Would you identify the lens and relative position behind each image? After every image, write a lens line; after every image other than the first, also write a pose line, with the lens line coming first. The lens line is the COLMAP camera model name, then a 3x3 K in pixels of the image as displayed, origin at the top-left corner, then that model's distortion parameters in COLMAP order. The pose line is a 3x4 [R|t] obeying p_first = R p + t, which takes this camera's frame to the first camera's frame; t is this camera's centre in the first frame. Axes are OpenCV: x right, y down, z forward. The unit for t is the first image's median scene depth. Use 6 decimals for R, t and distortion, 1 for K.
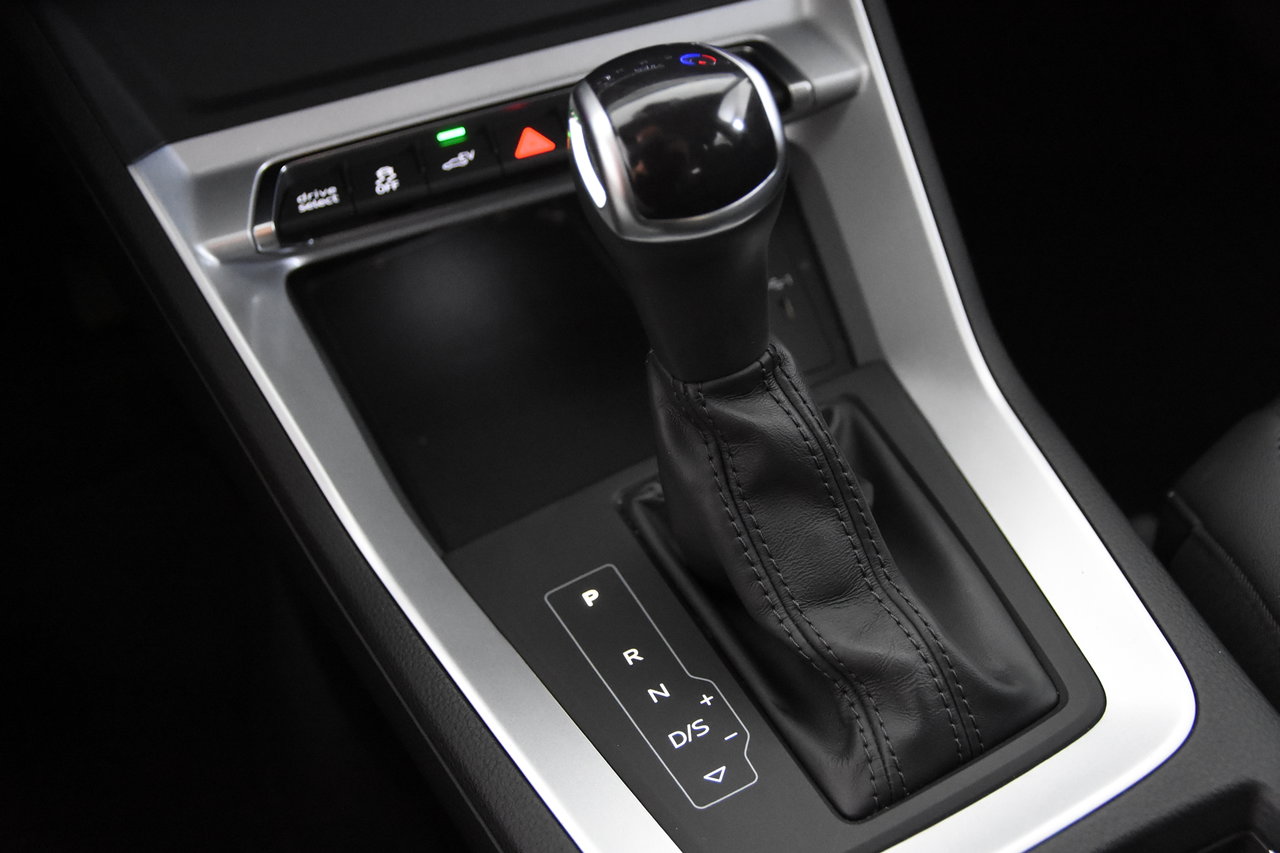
lens RADIAL K [[1333.5, 0, 645.8], [0, 1333.5, 428.3], [0, 0, 1]] dist [-0.039160, 0.000000]
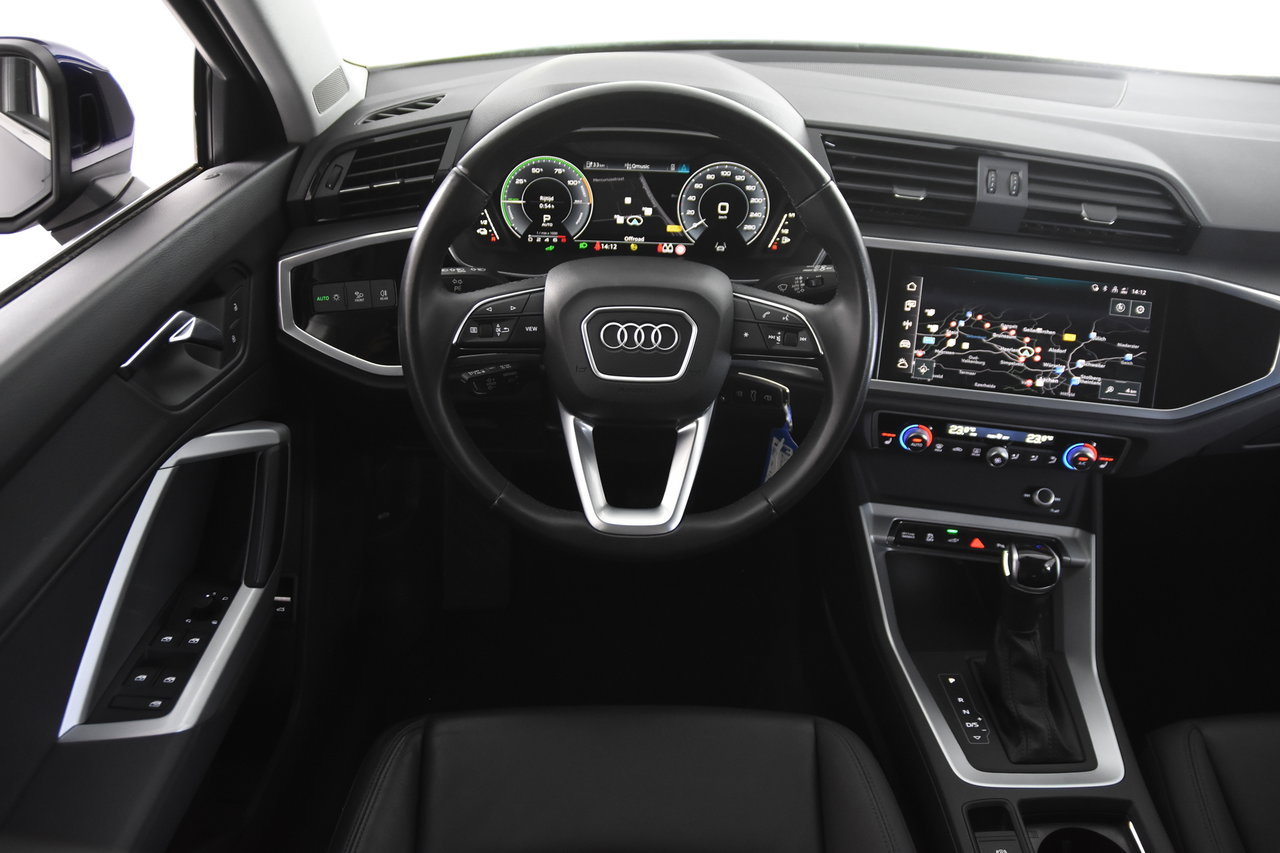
lens RADIAL K [[946.7, 0, 642.7], [0, 946.7, 435.4], [0, 0, 1]] dist [-0.124591, 0.096979]
pose [[0.888646, 0.346429, -0.300492, -0.257244], [-0.405822, 0.899217, -0.163456, 0.284993], [0.213582, 0.267201, 0.939674, -1.573068]]
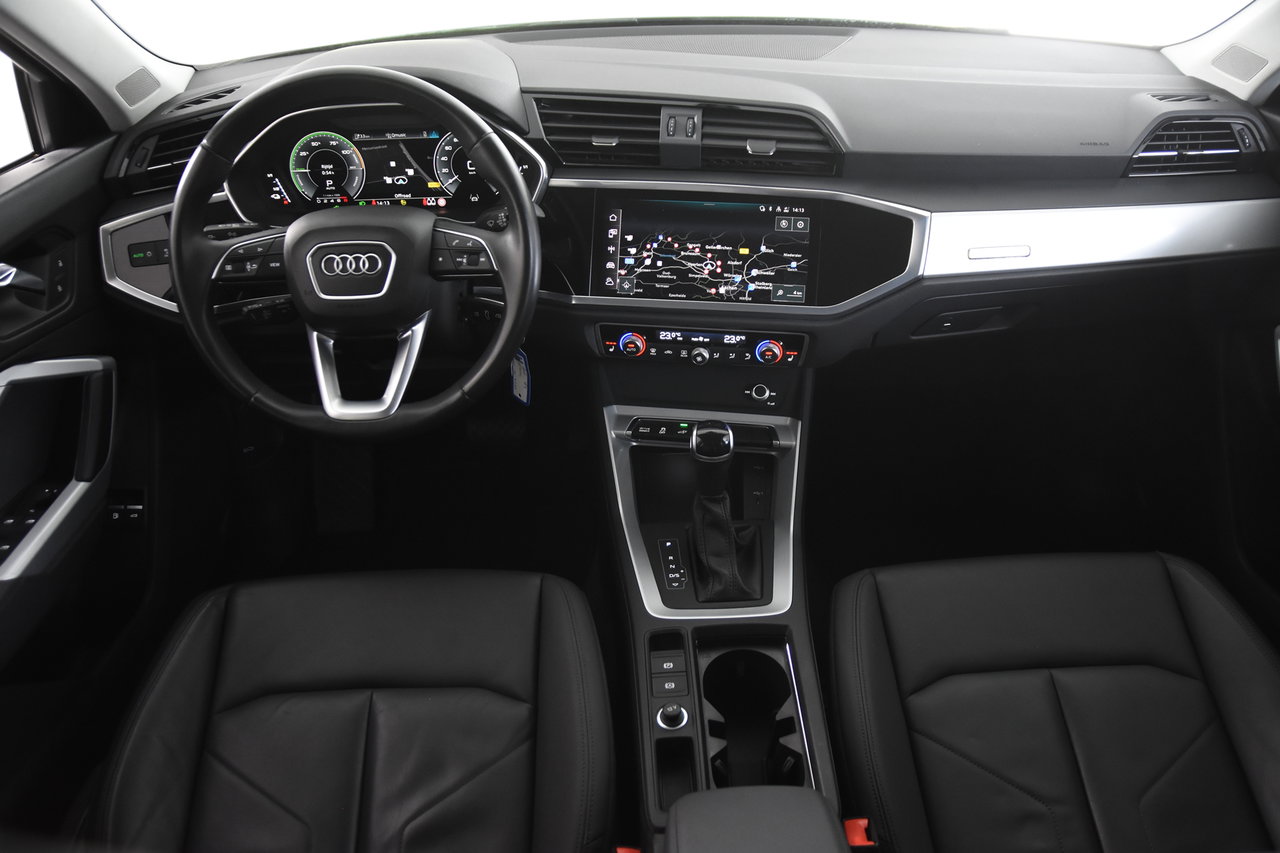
lens RADIAL K [[946.7, 0, 639.4], [0, 946.7, 429.9], [0, 0, 1]] dist [-0.124591, 0.096979]
pose [[0.901104, 0.306053, -0.307152, 0.677650], [-0.363037, 0.919868, -0.148482, 0.279753], [0.237096, 0.245305, 0.940006, -1.839587]]
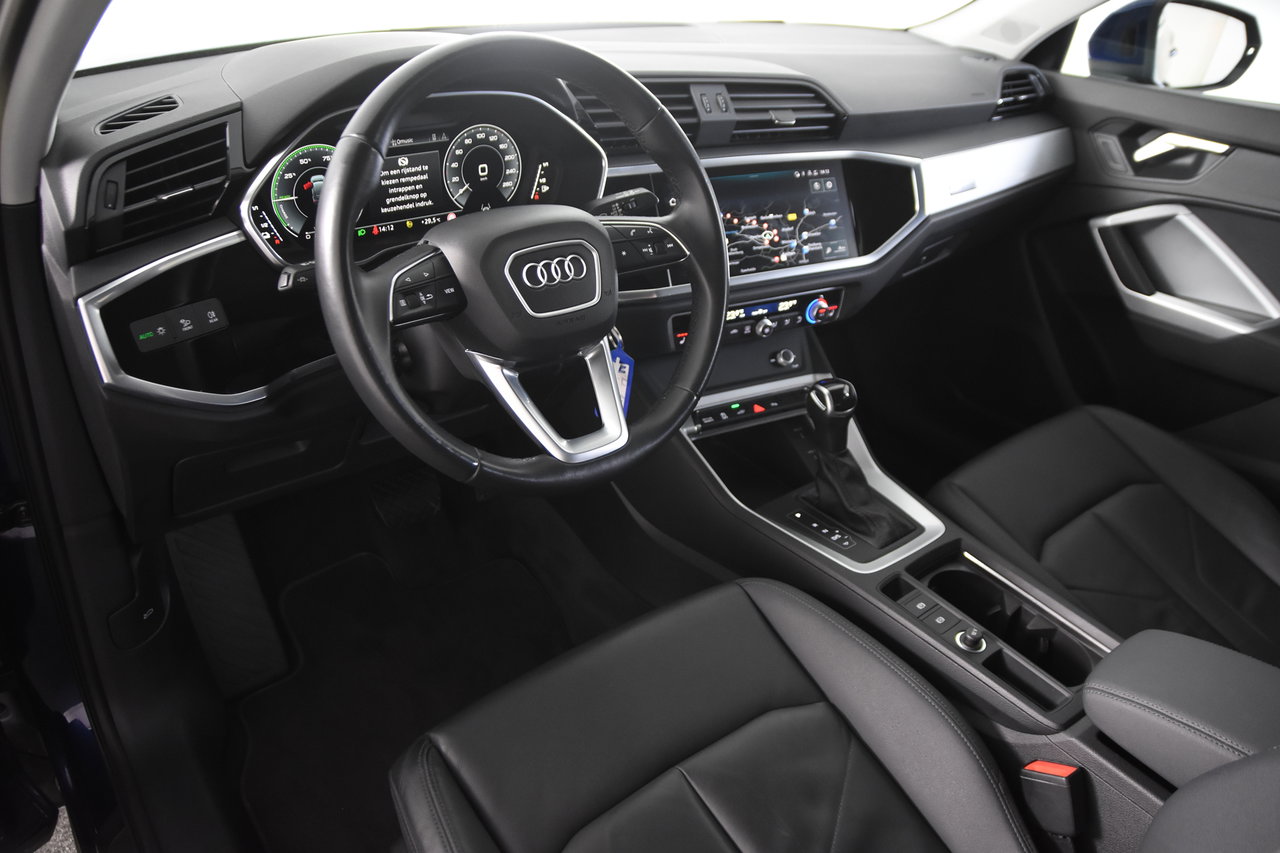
lens RADIAL K [[946.7, 0, 639.8], [0, 946.7, 435.7], [0, 0, 1]] dist [-0.124591, 0.096979]
pose [[0.972227, 0.028671, 0.232275, -1.219954], [0.040654, 0.956691, -0.288253, 0.727643], [-0.230480, 0.289691, 0.928955, -1.630987]]
